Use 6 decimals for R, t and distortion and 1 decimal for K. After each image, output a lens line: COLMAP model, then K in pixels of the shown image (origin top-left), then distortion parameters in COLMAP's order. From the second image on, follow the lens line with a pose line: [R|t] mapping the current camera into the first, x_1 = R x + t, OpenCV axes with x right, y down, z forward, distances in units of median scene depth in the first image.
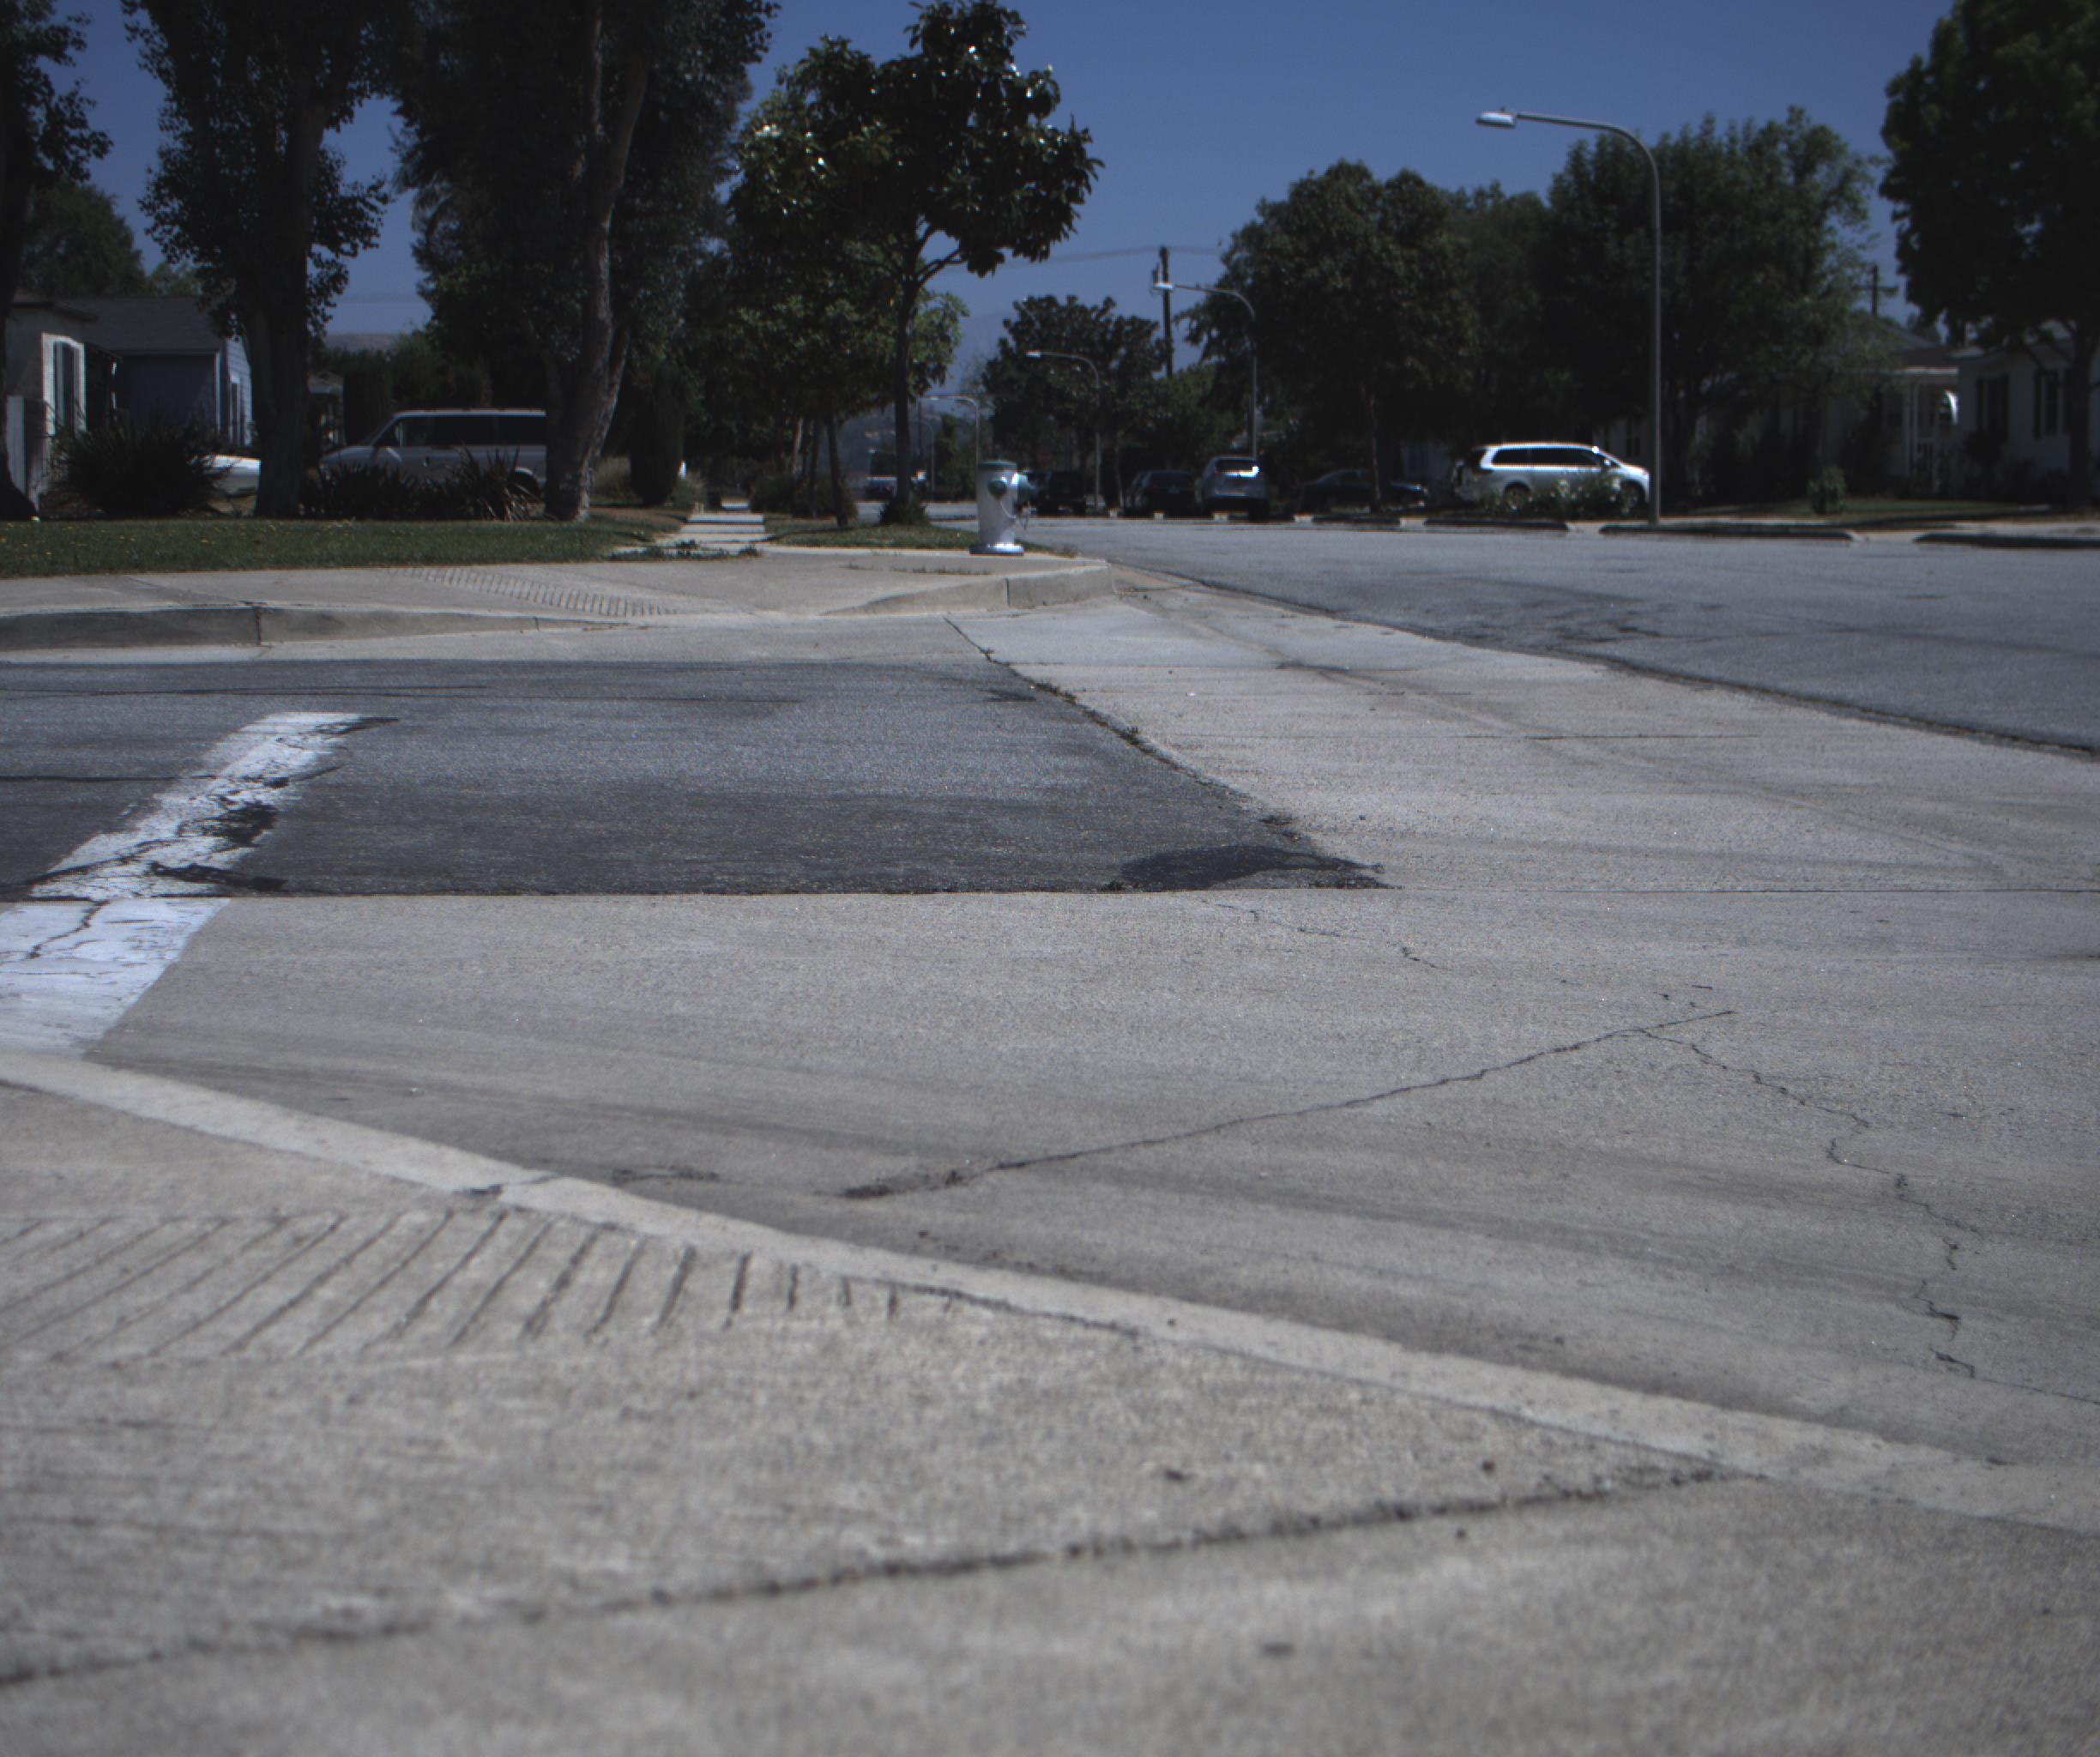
lens RADIAL K [[3944.0, 0, 1029.5], [0, 3944.0, 842.6], [0, 0, 1]] dist [-0.167768, 0.904921]
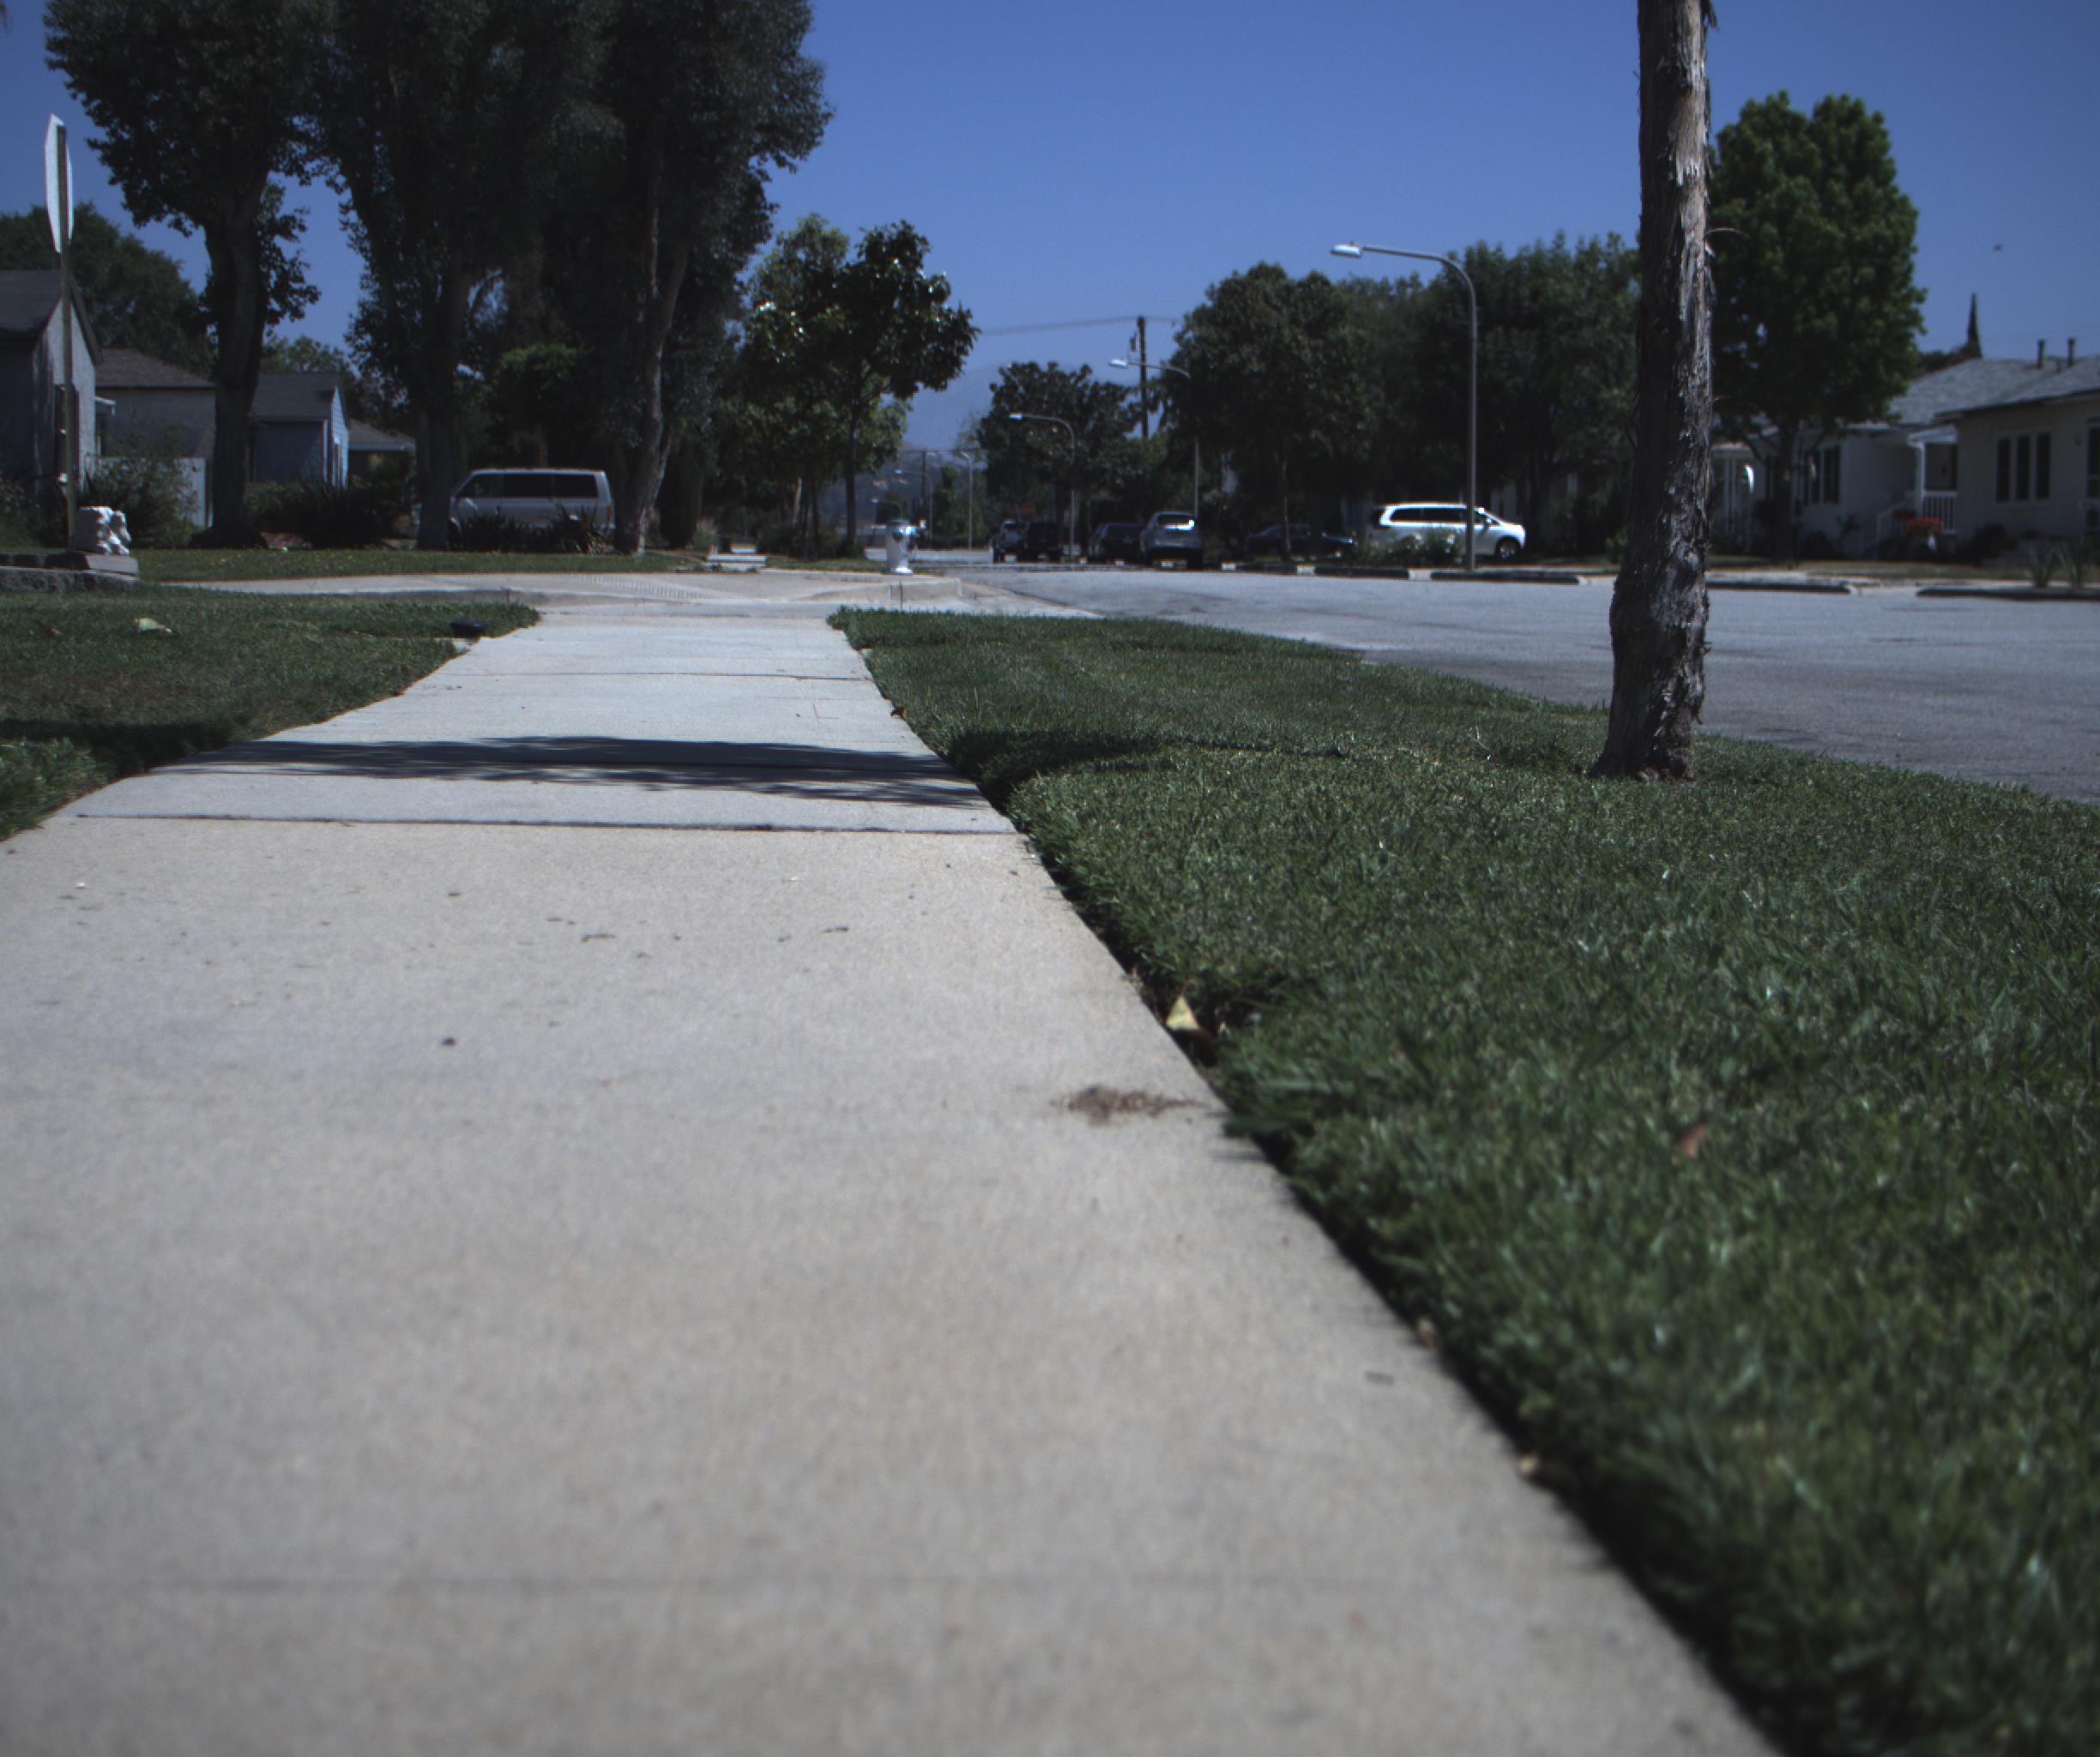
lens RADIAL K [[3944.0, 0, 1029.5], [0, 3944.0, 842.6], [0, 0, 1]] dist [-0.167768, 0.904921]
pose [[0.999931, 0.011703, -0.001165, 0.032182], [-0.011717, 0.999852, -0.012583, 0.039242], [0.001018, 0.012596, 0.999920, -0.433727]]
